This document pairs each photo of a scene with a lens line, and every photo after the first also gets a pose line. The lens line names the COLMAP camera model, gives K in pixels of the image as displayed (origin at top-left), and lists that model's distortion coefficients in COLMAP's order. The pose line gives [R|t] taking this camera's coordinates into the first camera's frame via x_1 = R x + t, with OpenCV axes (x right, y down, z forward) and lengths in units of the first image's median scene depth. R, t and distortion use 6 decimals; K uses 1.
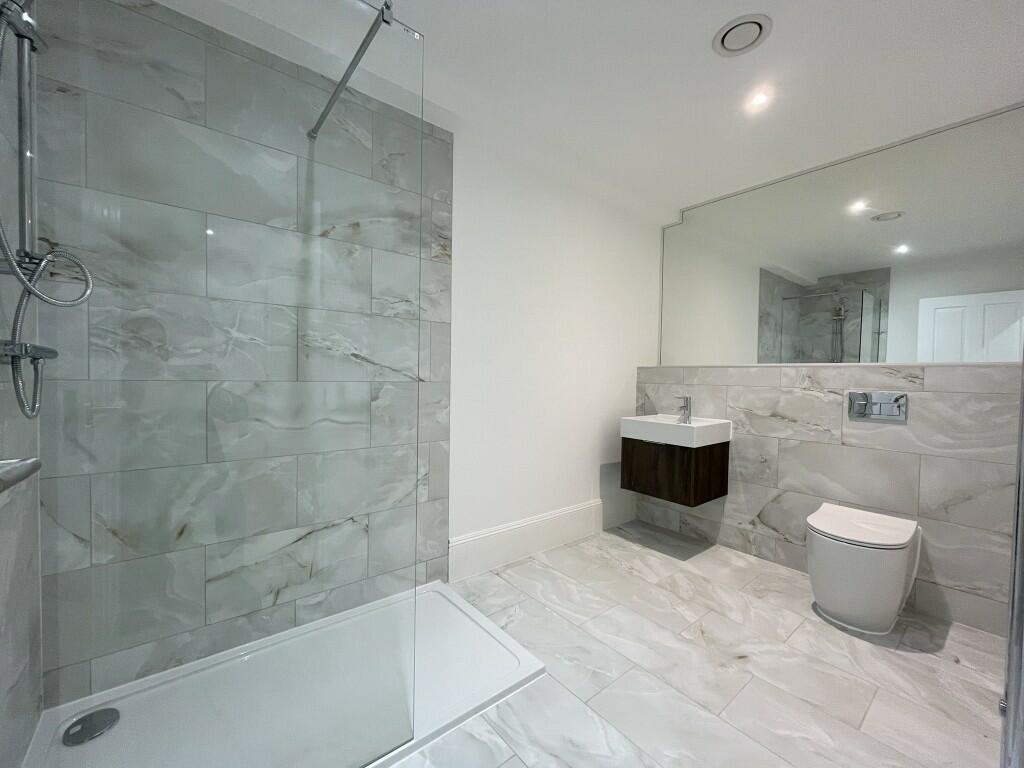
lens RADIAL K [[414.7, 0, 510.0], [0, 414.7, 385.9], [0, 0, 1]] dist [-0.001124, -0.000358]
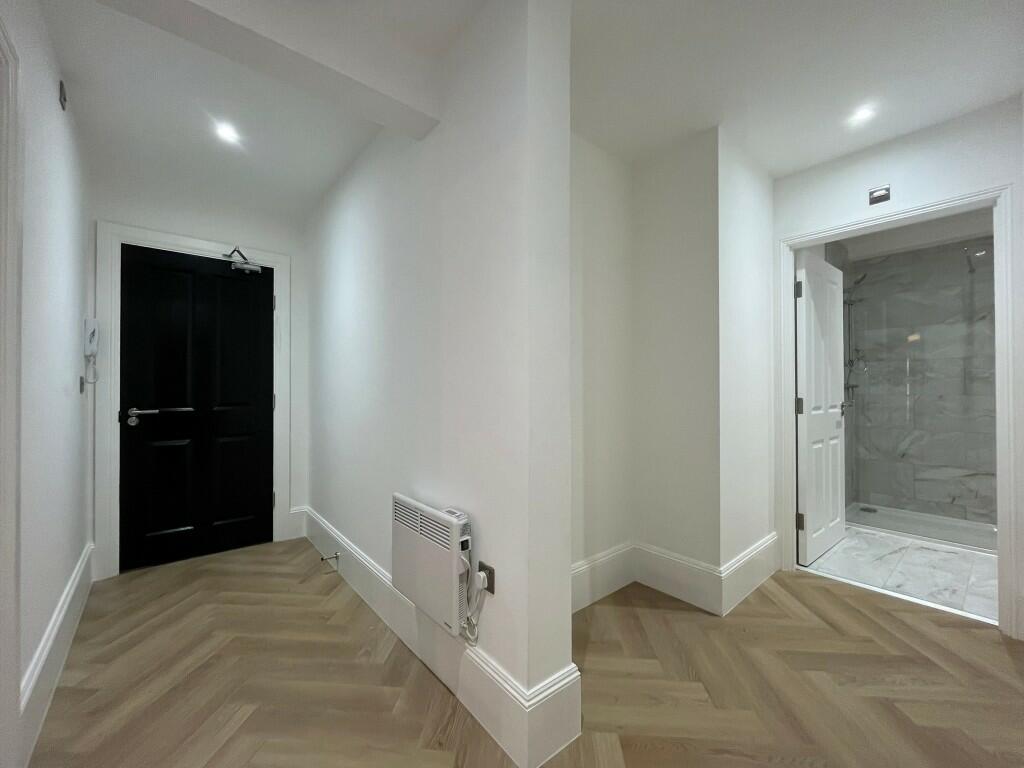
lens RADIAL K [[414.7, 0, 510.0], [0, 414.7, 385.9], [0, 0, 1]] dist [-0.001124, -0.000358]
pose [[0.015141, -0.027540, -0.999506, 0.549691], [-0.026704, 0.999253, -0.027938, 0.022302], [0.999529, 0.027114, 0.014395, -0.463296]]
